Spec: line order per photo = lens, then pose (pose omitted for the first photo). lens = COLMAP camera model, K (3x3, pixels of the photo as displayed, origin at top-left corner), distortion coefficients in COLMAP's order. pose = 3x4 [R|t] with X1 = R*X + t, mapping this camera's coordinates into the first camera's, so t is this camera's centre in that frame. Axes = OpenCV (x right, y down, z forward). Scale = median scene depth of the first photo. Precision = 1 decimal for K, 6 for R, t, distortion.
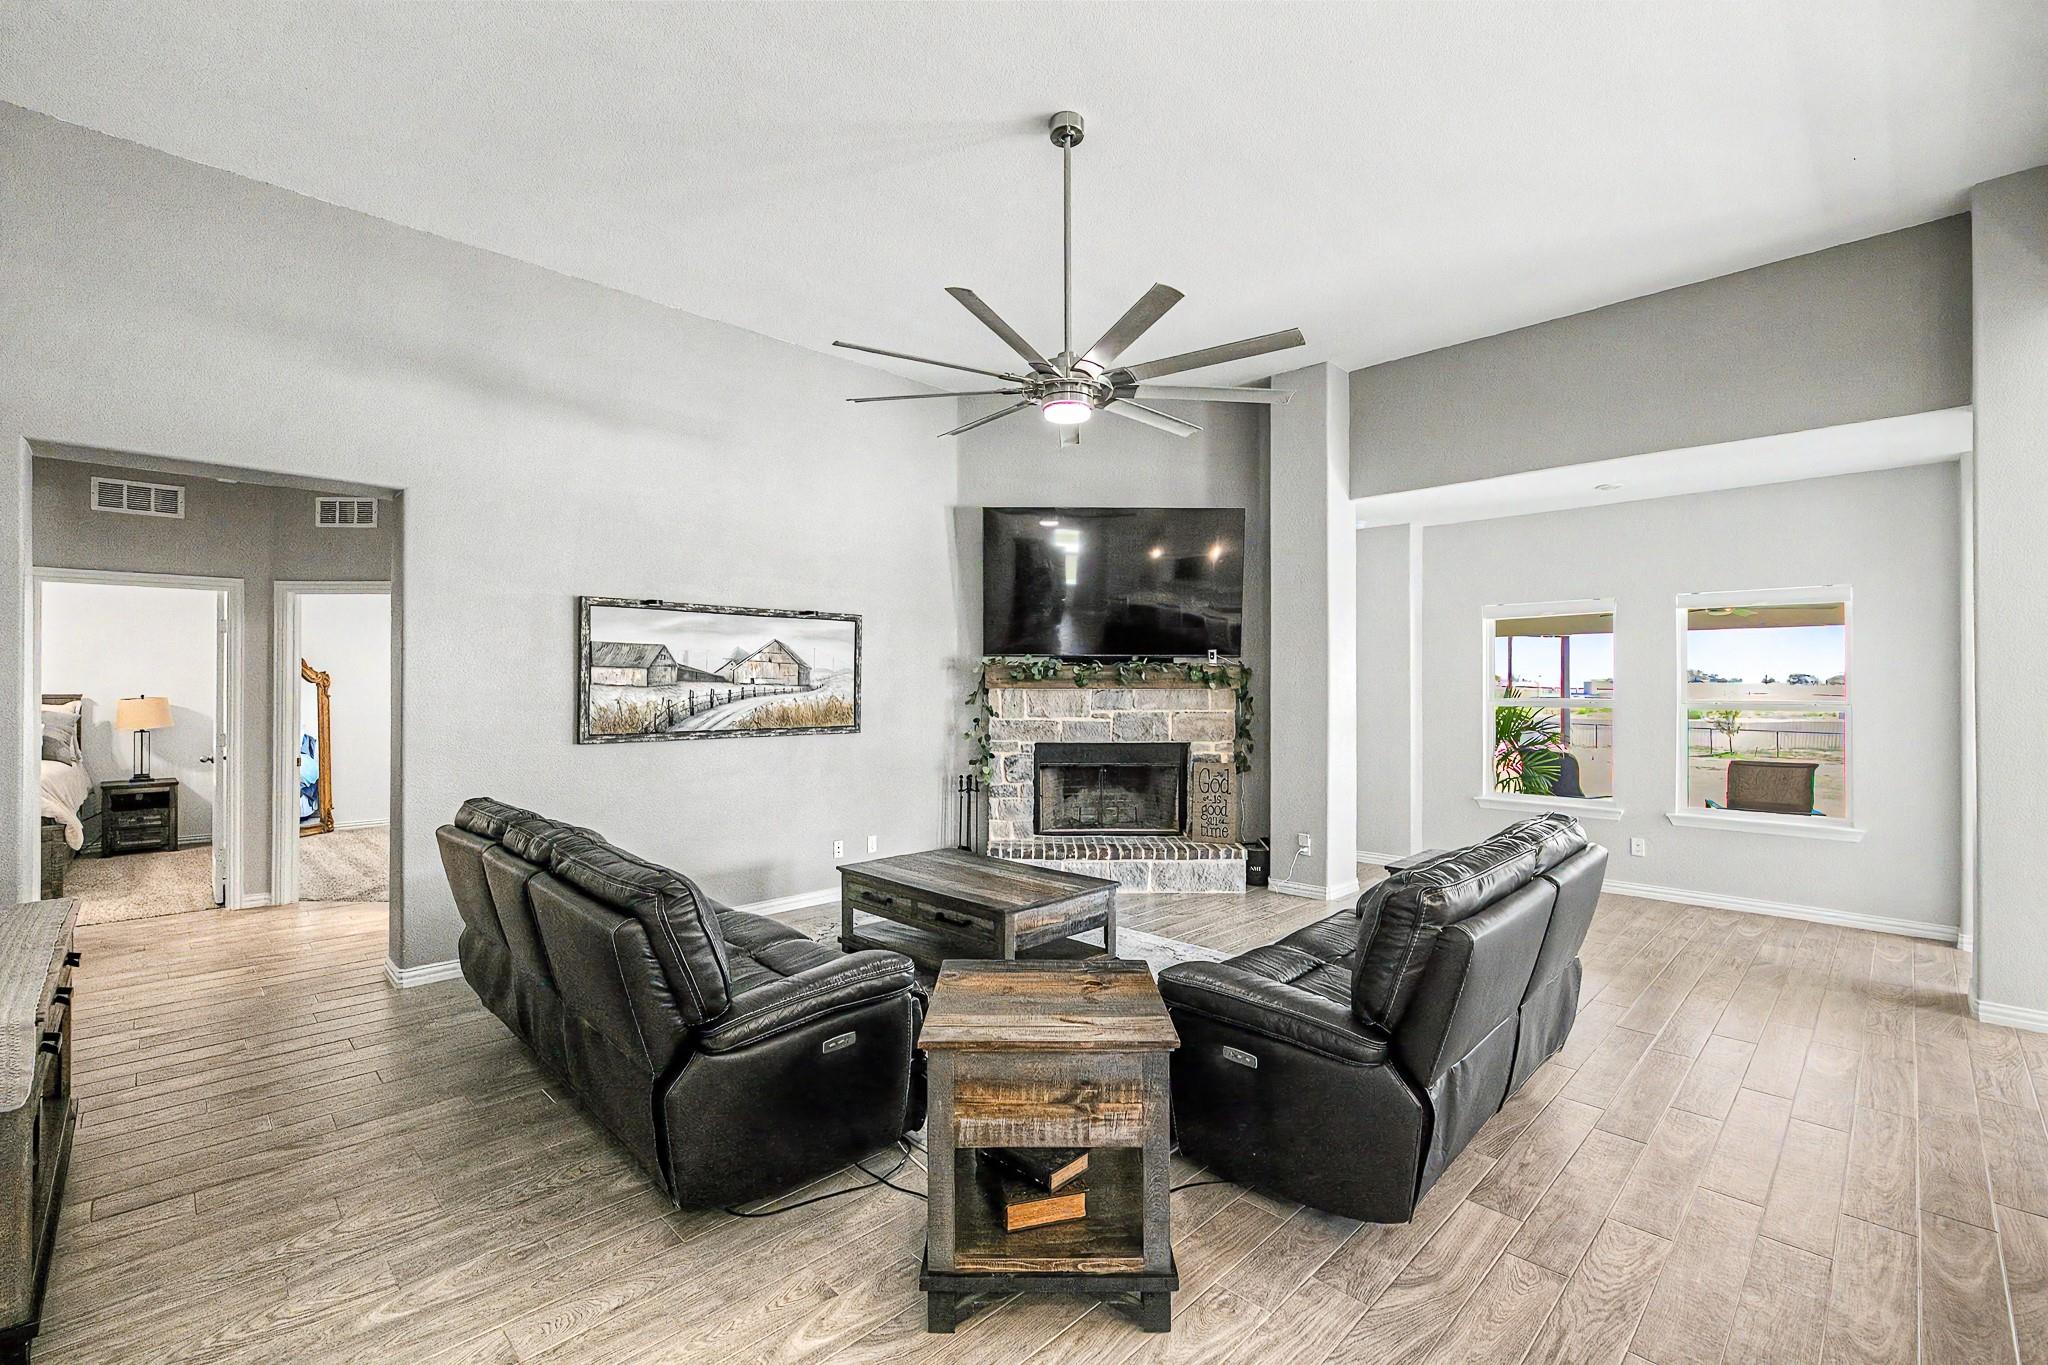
lens RADIAL K [[894.2, 0, 1014.4], [0, 894.2, 678.2], [0, 0, 1]] dist [-0.002813, 0.001485]
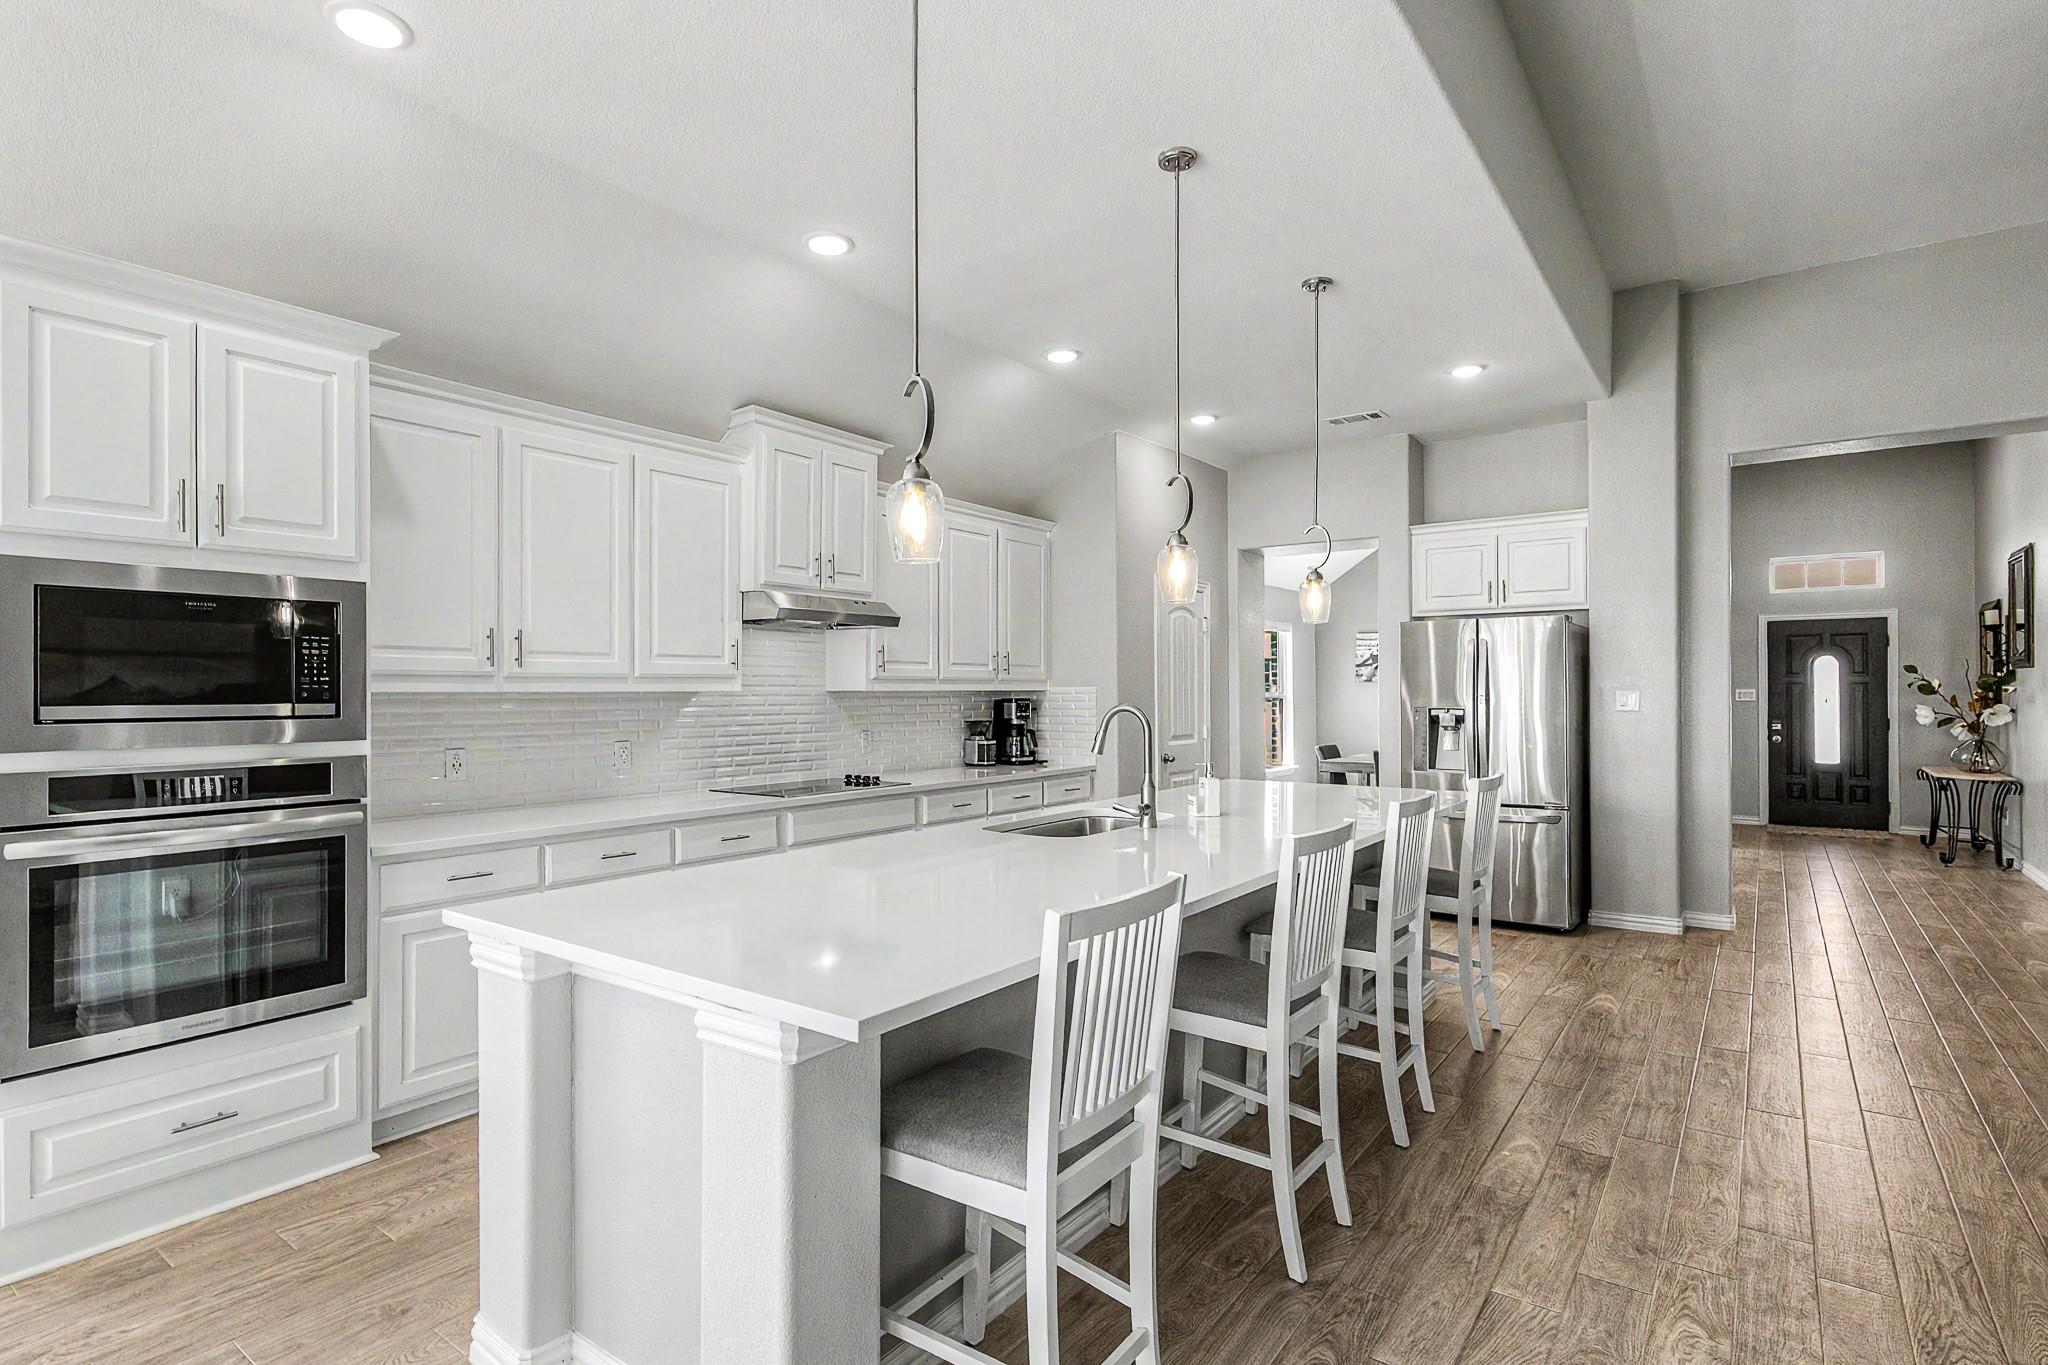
lens RADIAL K [[995.0, 0, 1015.6], [0, 995.0, 691.5], [0, 0, 1]] dist [-0.005189, -0.000483]
pose [[-0.988790, 0.001689, -0.149301, 0.655041], [0.003480, 0.999925, -0.011740, 0.021674], [0.149270, -0.012128, -0.988722, 0.696314]]
